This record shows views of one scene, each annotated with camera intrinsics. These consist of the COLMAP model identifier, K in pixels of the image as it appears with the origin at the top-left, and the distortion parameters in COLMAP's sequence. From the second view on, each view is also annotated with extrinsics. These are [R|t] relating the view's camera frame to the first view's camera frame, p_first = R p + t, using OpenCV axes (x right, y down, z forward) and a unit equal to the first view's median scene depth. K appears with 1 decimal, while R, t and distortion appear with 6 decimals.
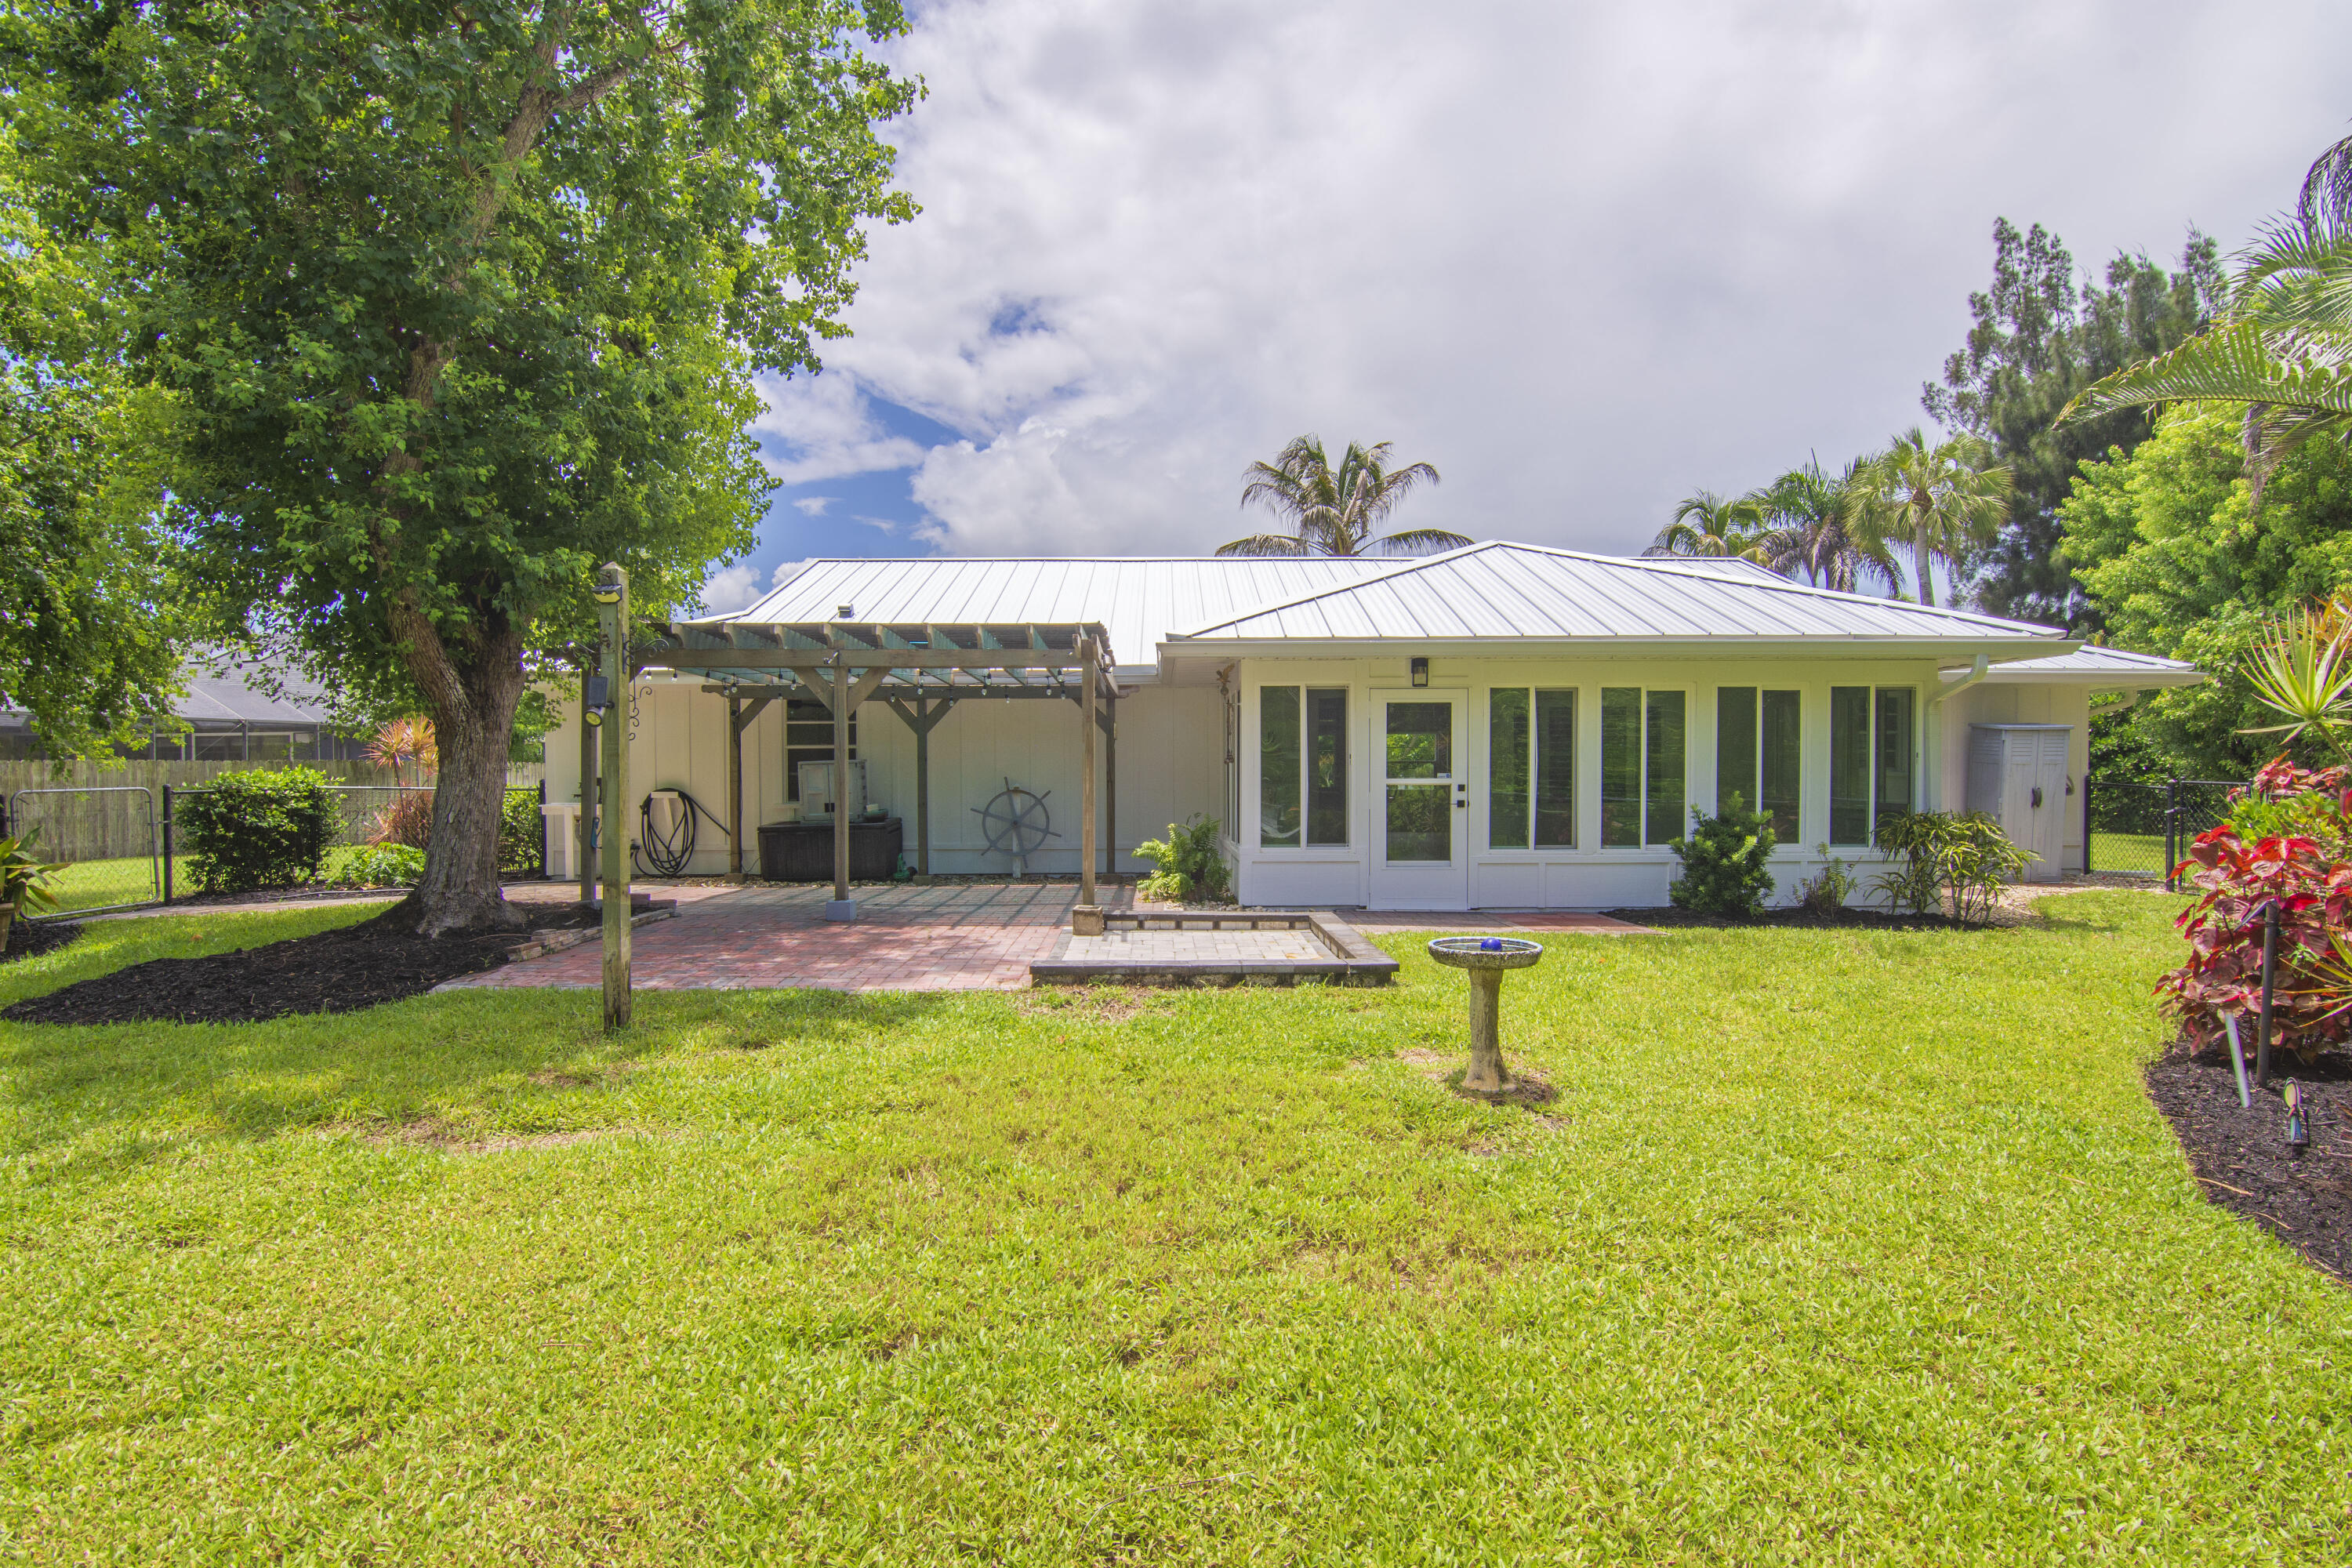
lens RADIAL K [[1144.7, 0, 1170.7], [0, 1144.7, 787.7], [0, 0, 1]] dist [-0.009104, -0.008973]
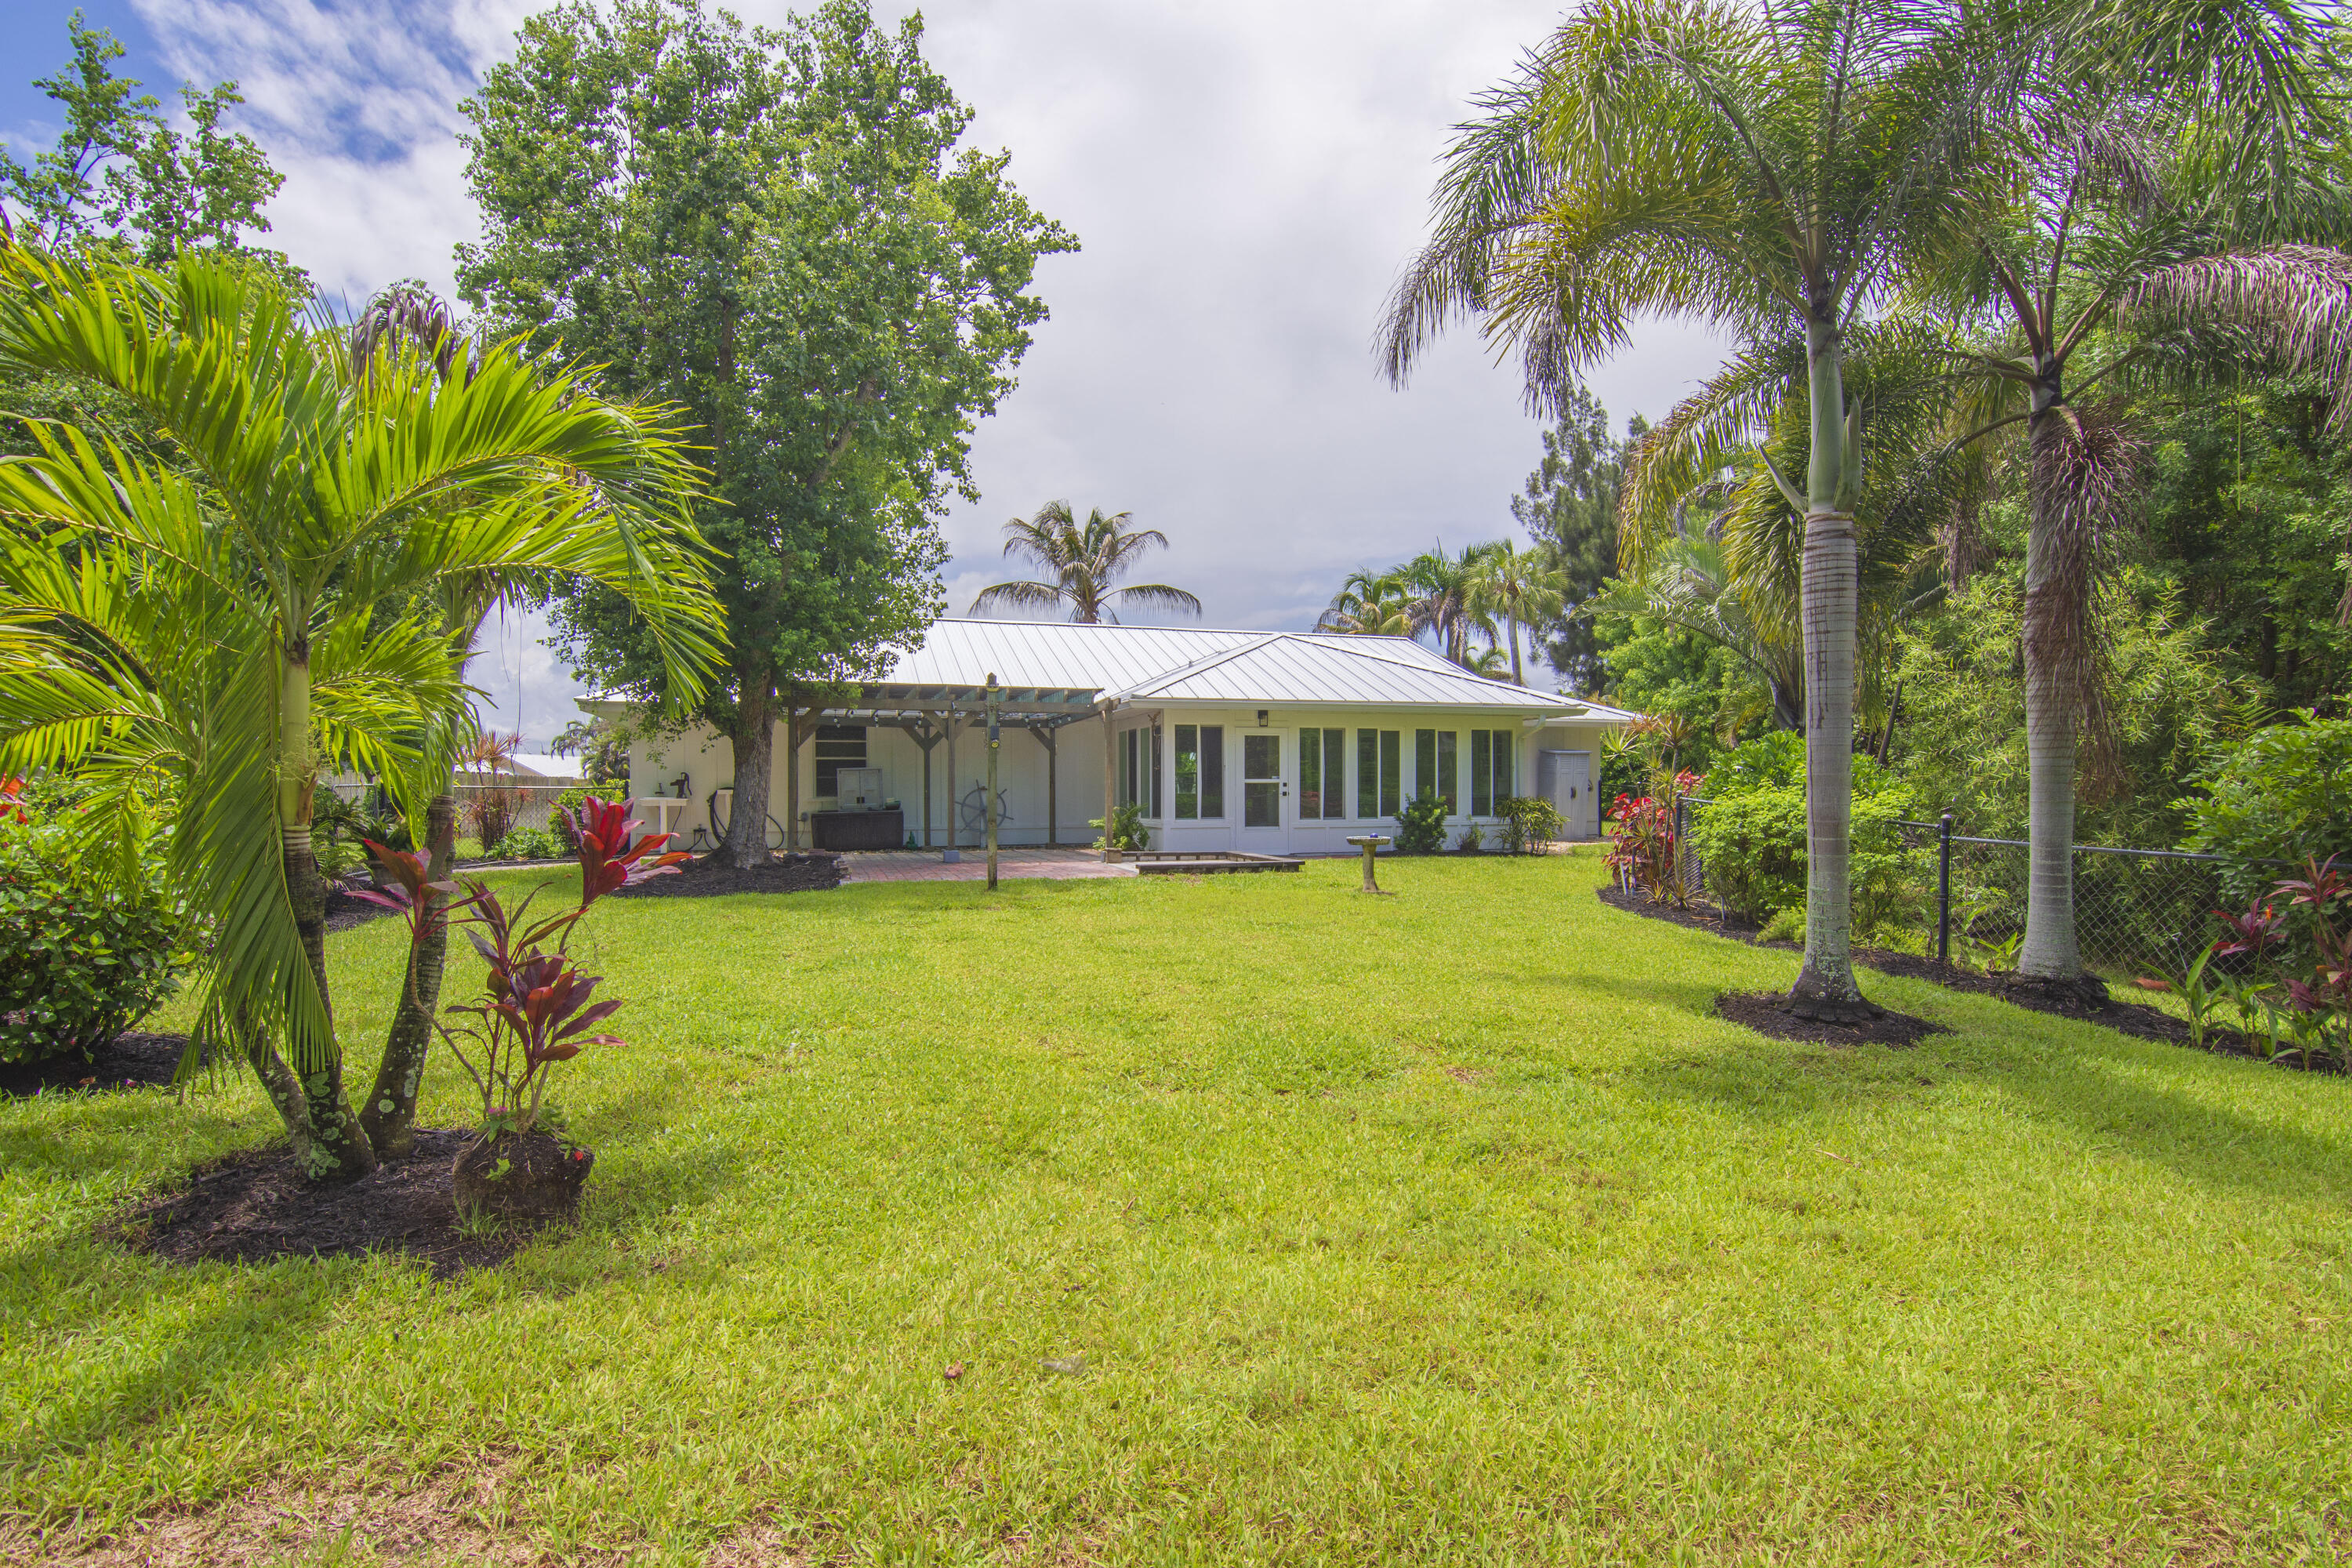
lens RADIAL K [[1144.7, 0, 1176.6], [0, 1144.7, 782.7], [0, 0, 1]] dist [-0.009104, -0.008973]
pose [[0.955754, 0.001953, 0.294162, -0.231833], [0.003507, 0.999831, -0.018033, 0.015766], [-0.294148, 0.018267, 0.955585, -0.344323]]
